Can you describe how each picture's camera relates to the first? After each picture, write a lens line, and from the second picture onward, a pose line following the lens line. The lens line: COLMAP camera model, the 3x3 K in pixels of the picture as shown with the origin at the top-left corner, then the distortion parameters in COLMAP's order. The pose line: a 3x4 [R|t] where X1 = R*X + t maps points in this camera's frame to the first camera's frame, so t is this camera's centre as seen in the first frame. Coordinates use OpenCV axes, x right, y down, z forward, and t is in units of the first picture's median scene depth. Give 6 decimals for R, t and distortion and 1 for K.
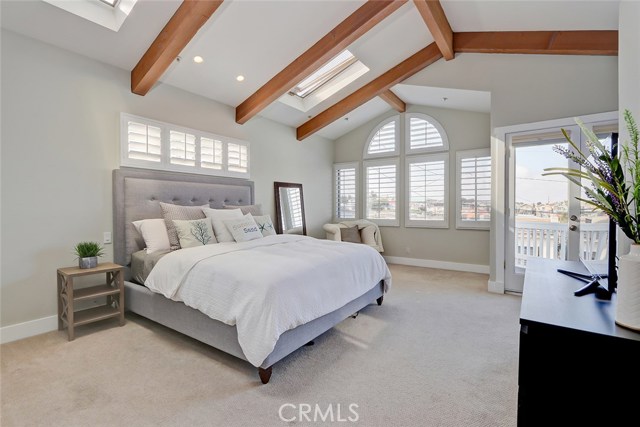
lens RADIAL K [[299.9, 0, 315.6], [0, 299.9, 211.1], [0, 0, 1]] dist [0.016026, -0.000052]
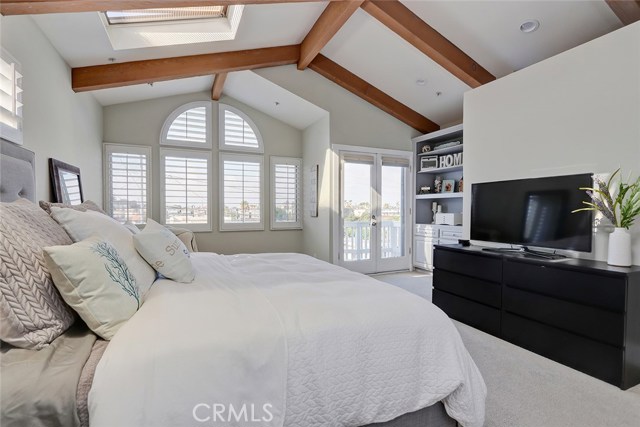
lens RADIAL K [[299.9, 0, 316.3], [0, 299.9, 212.3], [0, 0, 1]] dist [0.016026, -0.000052]
pose [[0.495522, -0.004985, 0.868581, -0.341257], [0.009056, 0.999959, 0.000572, -0.002000], [-0.868548, 0.007582, 0.495547, 0.332677]]
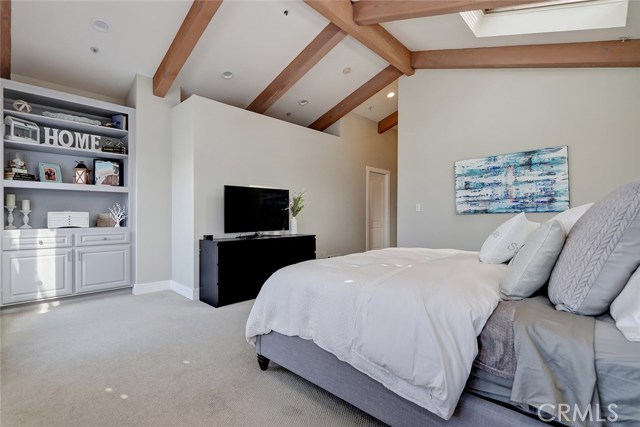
lens RADIAL K [[299.9, 0, 316.1], [0, 299.9, 213.5], [0, 0, 1]] dist [0.016026, -0.000052]
pose [[-0.988255, -0.000590, 0.152814, 0.004666], [0.001846, 0.999873, 0.015799, -0.000728], [-0.152804, 0.015896, -0.988129, 0.996037]]
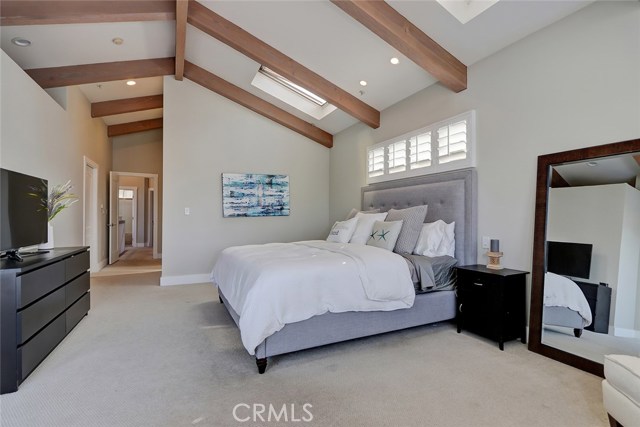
lens RADIAL K [[299.9, 0, 315.6], [0, 299.9, 215.0], [0, 0, 1]] dist [0.016026, -0.000052]
pose [[-0.490236, -0.004058, -0.871580, 0.430611], [-0.016016, 0.999862, 0.004352, -0.001404], [0.871443, 0.016093, -0.490233, 0.878948]]
